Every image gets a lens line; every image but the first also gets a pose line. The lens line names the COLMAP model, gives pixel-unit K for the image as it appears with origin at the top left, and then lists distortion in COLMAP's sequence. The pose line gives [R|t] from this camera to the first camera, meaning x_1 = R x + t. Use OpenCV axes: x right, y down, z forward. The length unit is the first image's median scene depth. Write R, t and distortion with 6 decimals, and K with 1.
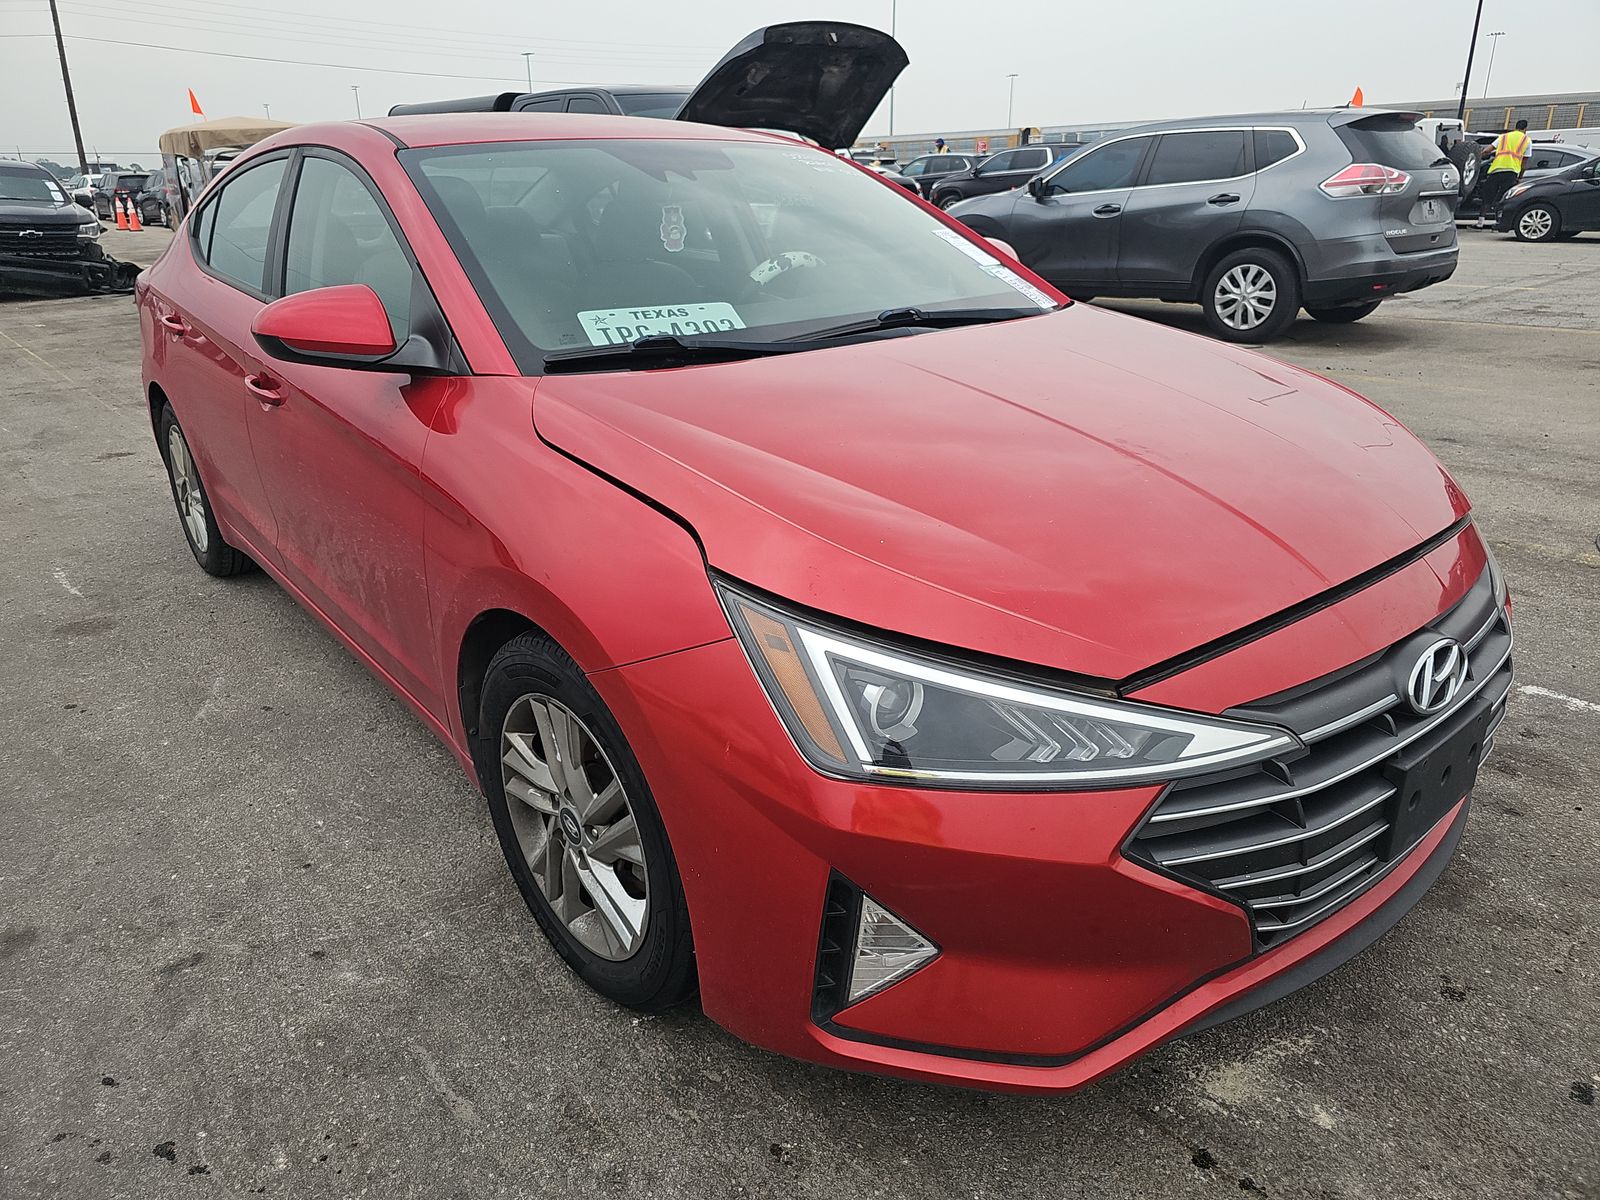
lens RADIAL K [[1061.7, 0, 789.3], [0, 1061.7, 594.3], [0, 0, 1]] dist [0.030842, -0.031470]
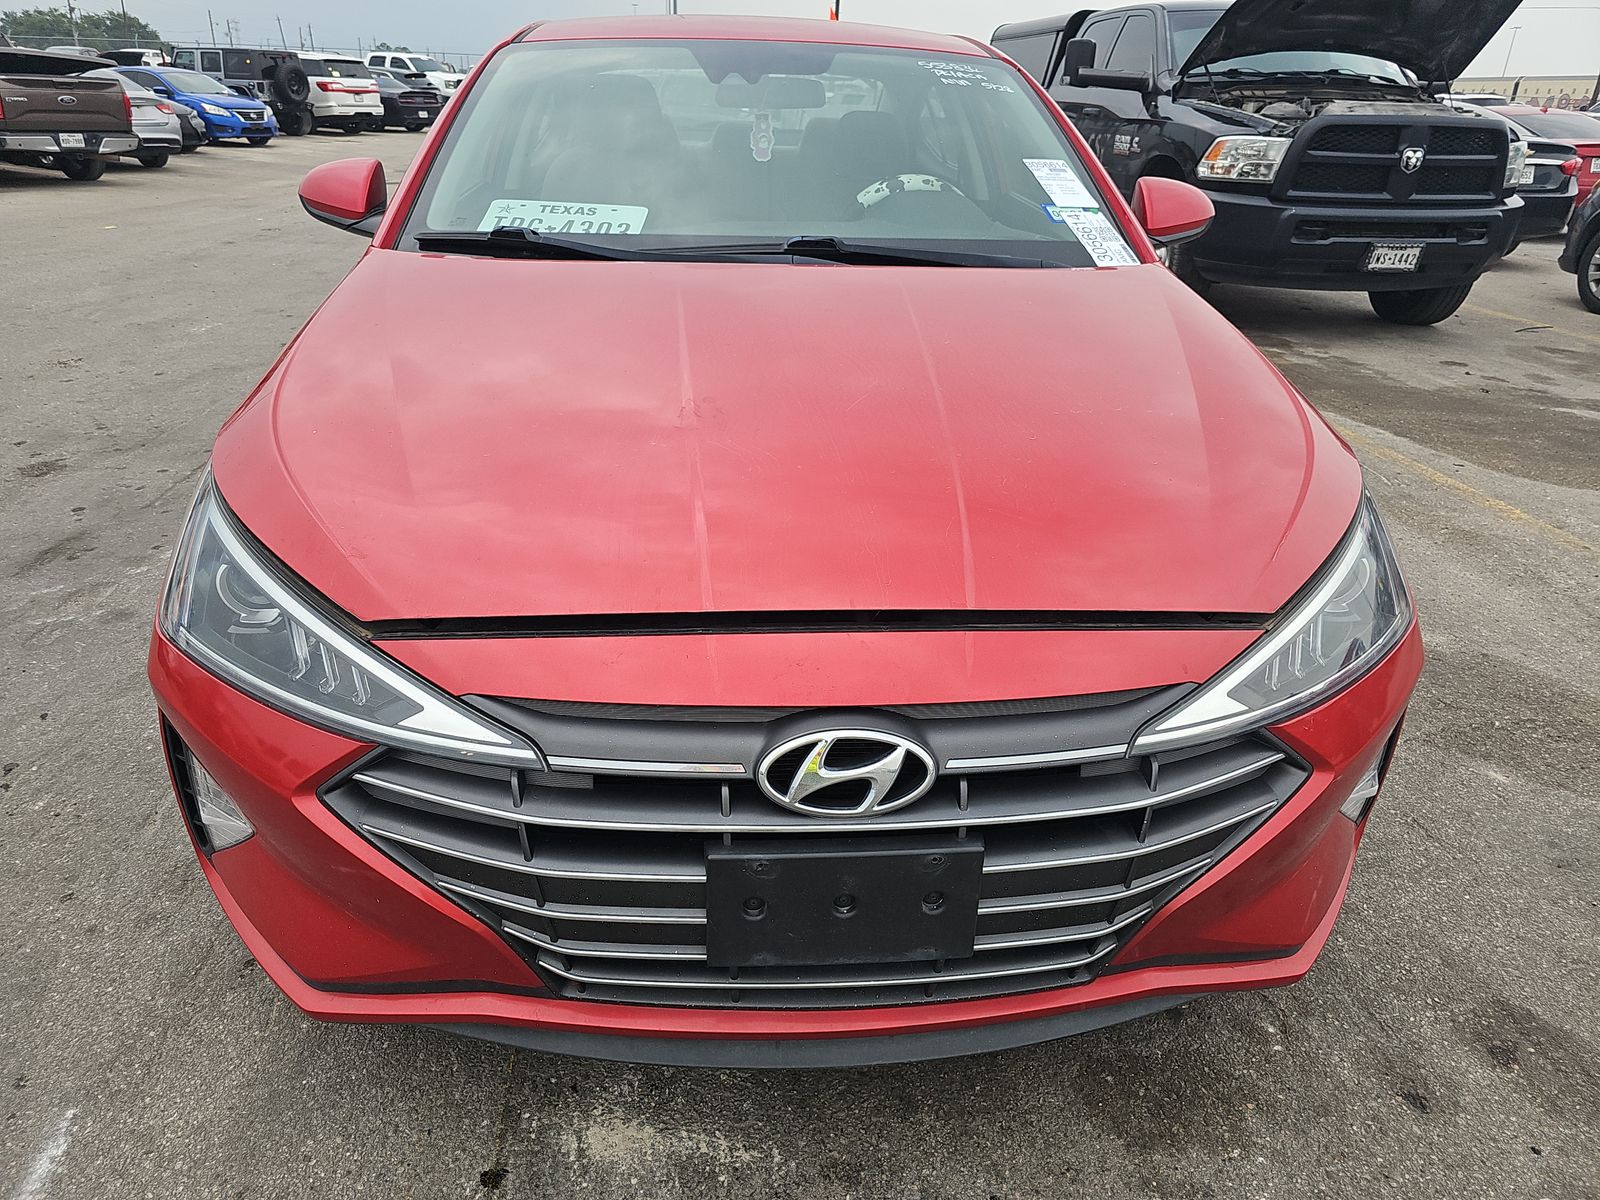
lens RADIAL K [[1061.7, 0, 801.3], [0, 1061.7, 600.8], [0, 0, 1]] dist [0.030842, -0.031470]
pose [[0.820047, 0.280314, -0.498947, 0.789521], [-0.249198, 0.959739, 0.129620, -0.110416], [0.515193, 0.018042, 0.856884, 0.295325]]
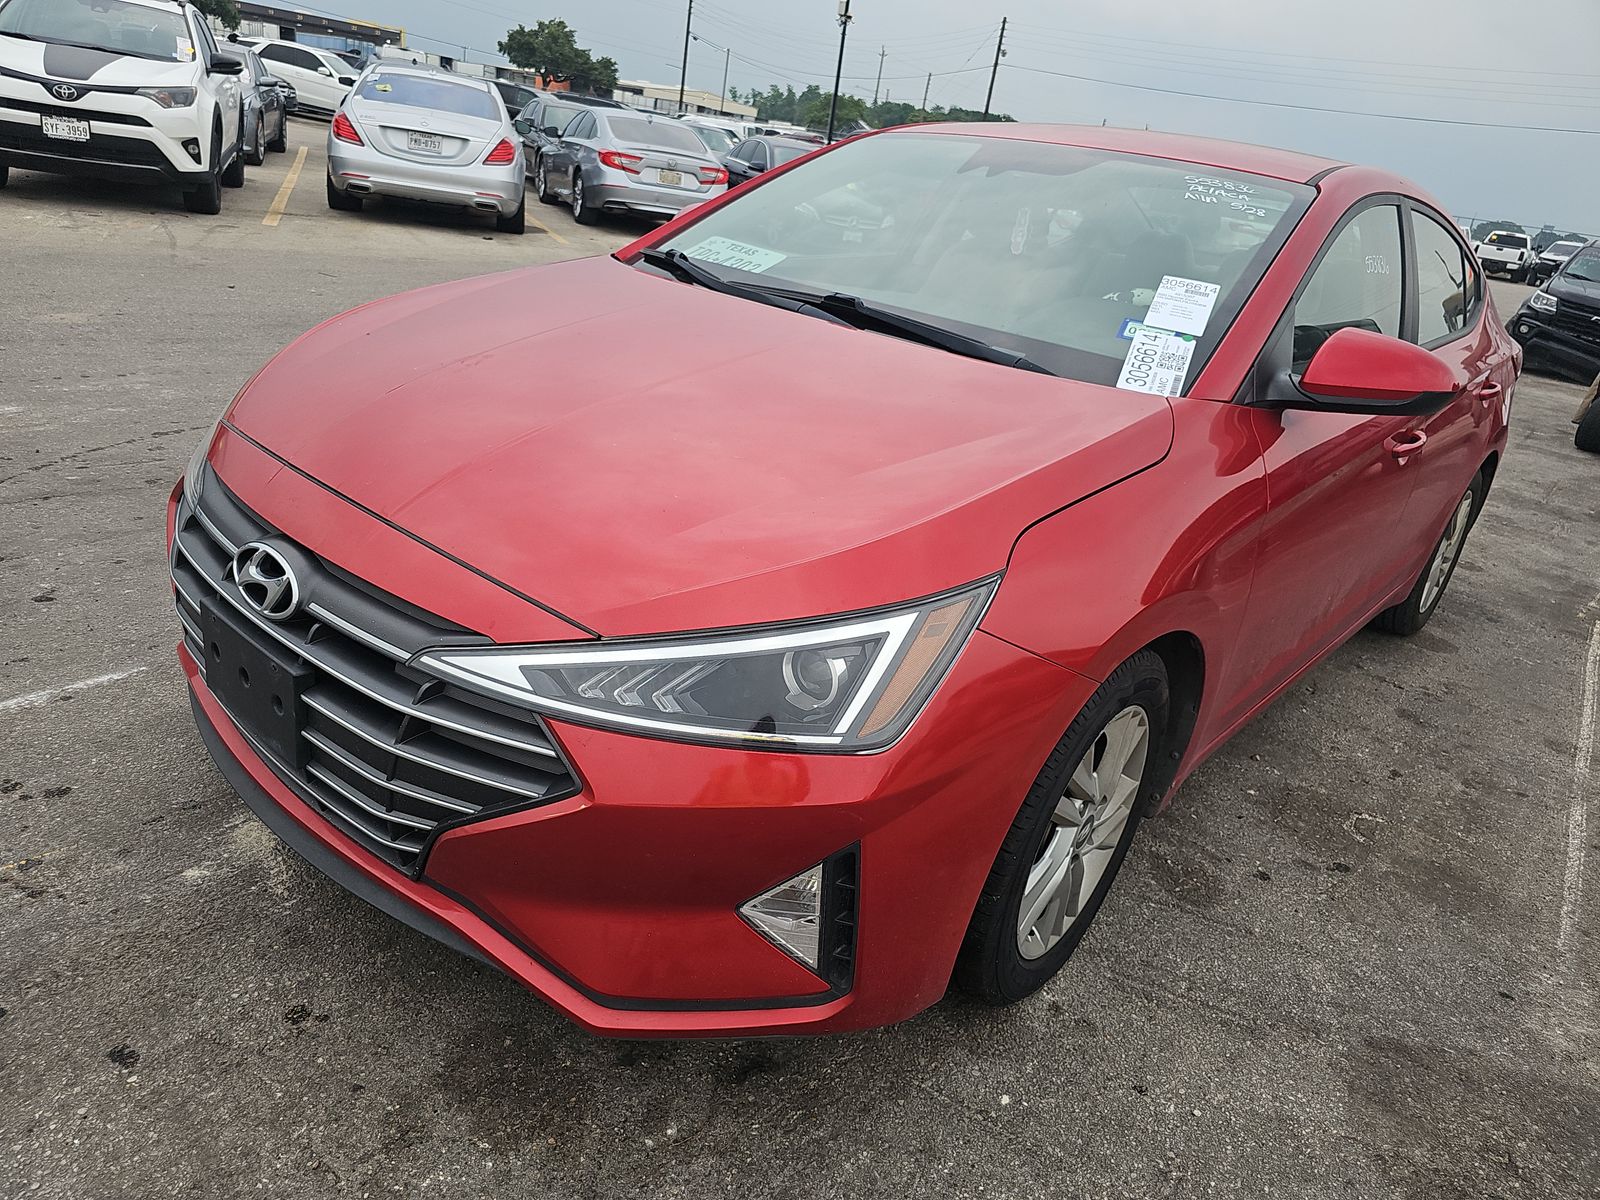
lens RADIAL K [[1061.7, 0, 790.5], [0, 1061.7, 609.4], [0, 0, 1]] dist [0.030842, -0.031470]
pose [[0.154361, 0.424712, -0.892072, 1.369625], [-0.489158, 0.817322, 0.304482, -0.386234], [0.858427, 0.389364, 0.333914, 0.944381]]
